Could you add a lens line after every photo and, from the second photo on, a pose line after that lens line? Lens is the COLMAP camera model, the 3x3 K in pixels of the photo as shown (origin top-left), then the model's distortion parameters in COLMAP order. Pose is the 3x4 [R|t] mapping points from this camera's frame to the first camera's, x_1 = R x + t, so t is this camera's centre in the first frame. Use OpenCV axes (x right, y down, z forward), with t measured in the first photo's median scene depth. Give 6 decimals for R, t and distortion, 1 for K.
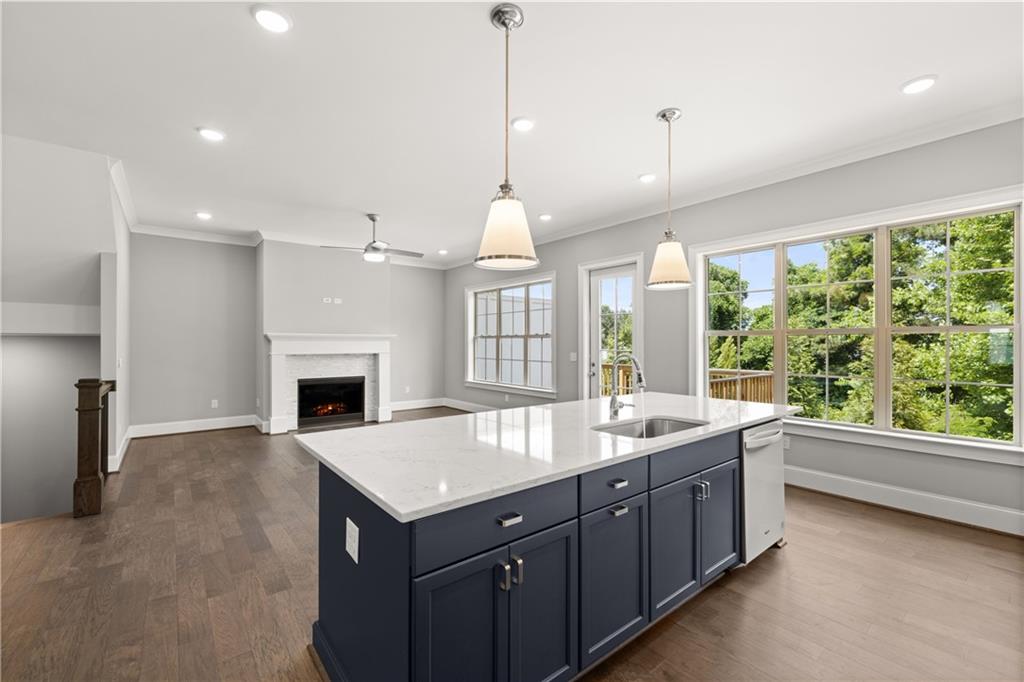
lens RADIAL K [[429.1, 0, 509.8], [0, 429.1, 340.6], [0, 0, 1]] dist [-0.002724, -0.000548]
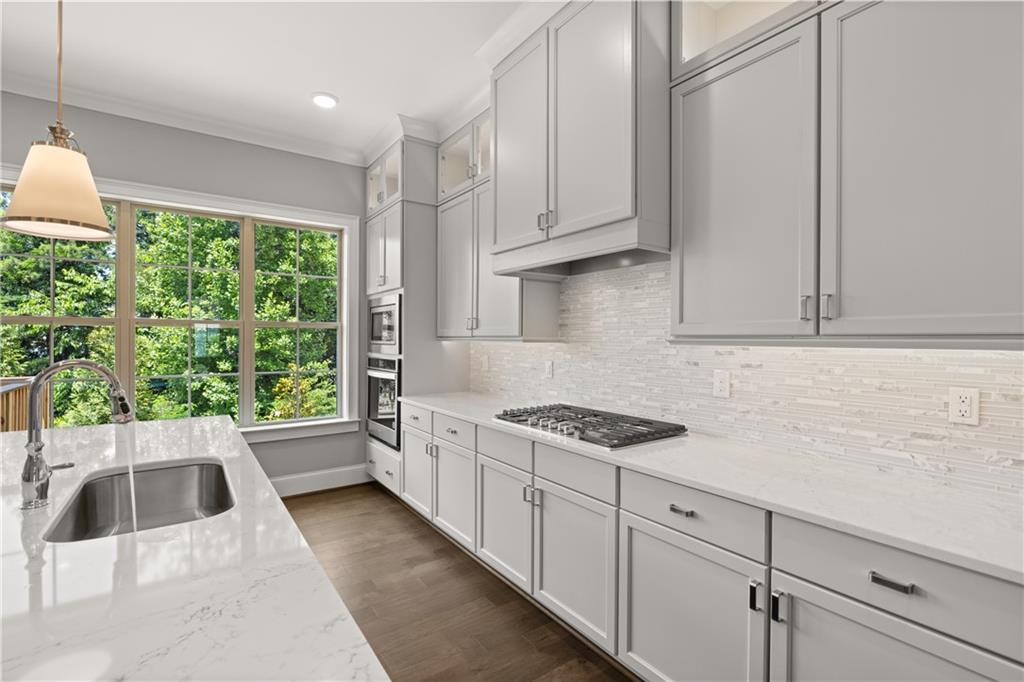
lens RADIAL K [[460.0, 0, 516.6], [0, 460.0, 342.1], [0, 0, 1]] dist [-0.011350, 0.000867]
pose [[0.048858, -0.009115, 0.998764, -0.067546], [-0.010272, 0.999901, 0.009628, -0.000034], [-0.998753, -0.010729, 0.048759, 0.166765]]
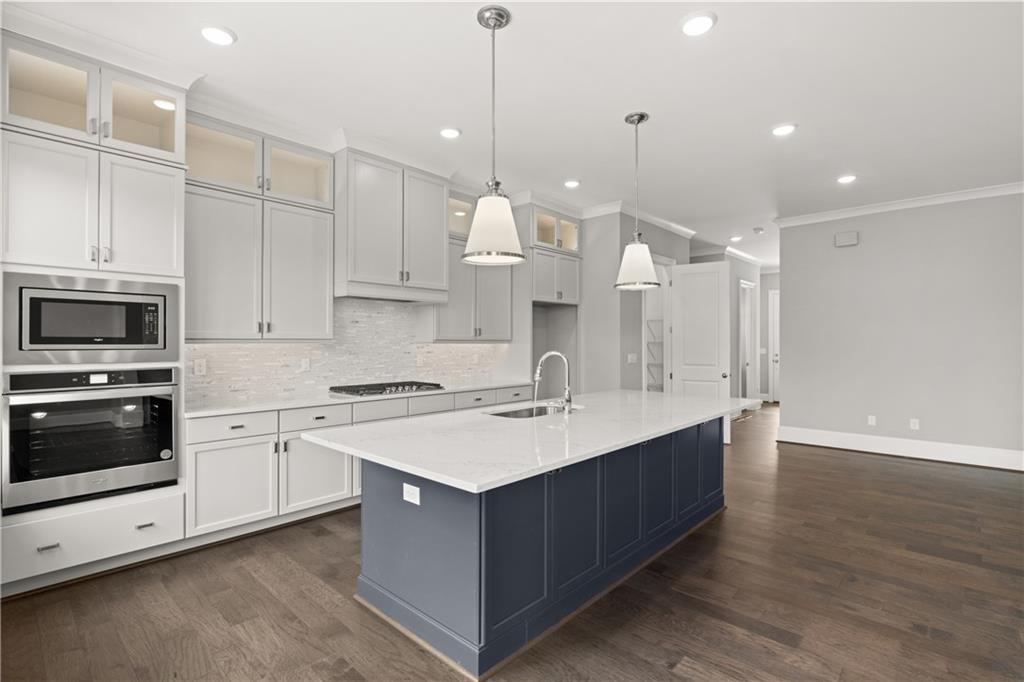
lens RADIAL K [[484.3, 0, 508.8], [0, 484.3, 339.6], [0, 0, 1]] dist [-0.005739, 0.003074]
pose [[-0.989527, -0.002793, -0.144323, 0.193381], [-0.000828, 0.999906, -0.013677, 0.006443], [0.144348, -0.013415, -0.989436, 0.750331]]
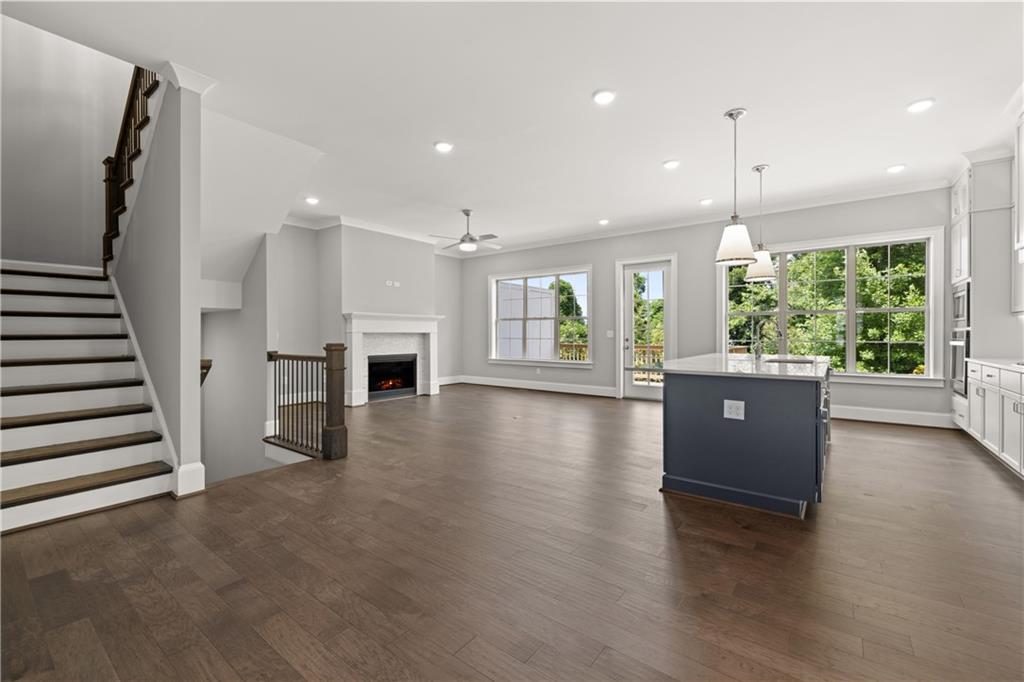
lens RADIAL K [[429.1, 0, 510.3], [0, 429.1, 334.4], [0, 0, 1]] dist [-0.002724, -0.000548]
pose [[0.971043, -0.001655, 0.238900, -0.366654], [-0.000232, 0.999969, 0.007871, 0.024918], [-0.238905, -0.007698, 0.971012, -0.120775]]
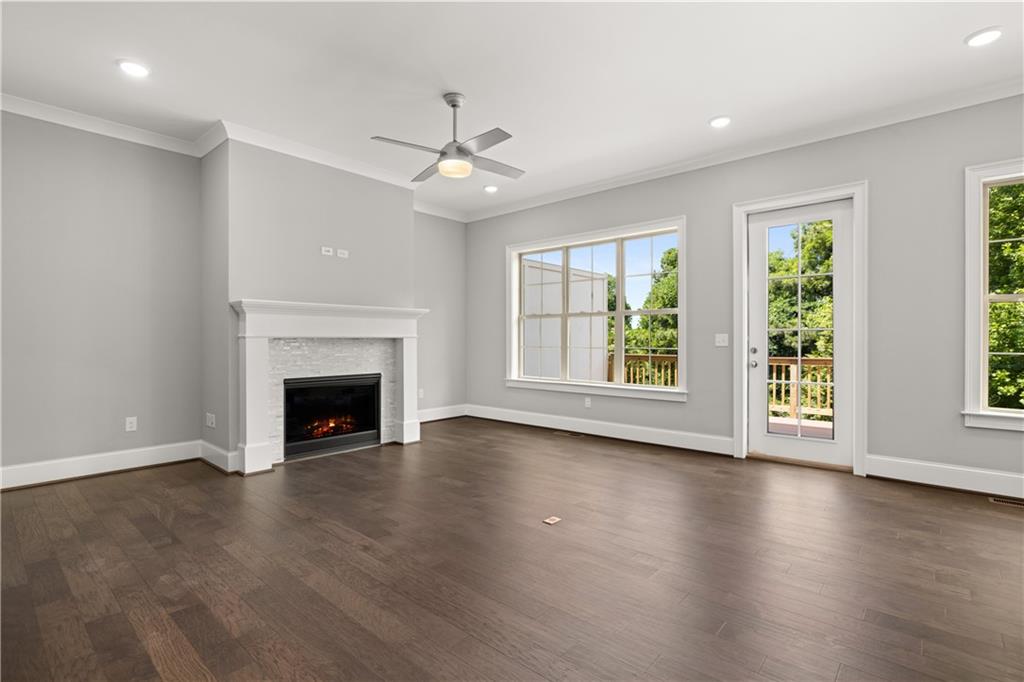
lens RADIAL K [[484.3, 0, 509.7], [0, 484.3, 338.4], [0, 0, 1]] dist [-0.005739, 0.003074]
pose [[0.985495, -0.001148, 0.169701, -0.269269], [0.000307, 0.999988, 0.004986, 0.026949], [-0.169705, -0.004862, 0.985483, 0.250420]]
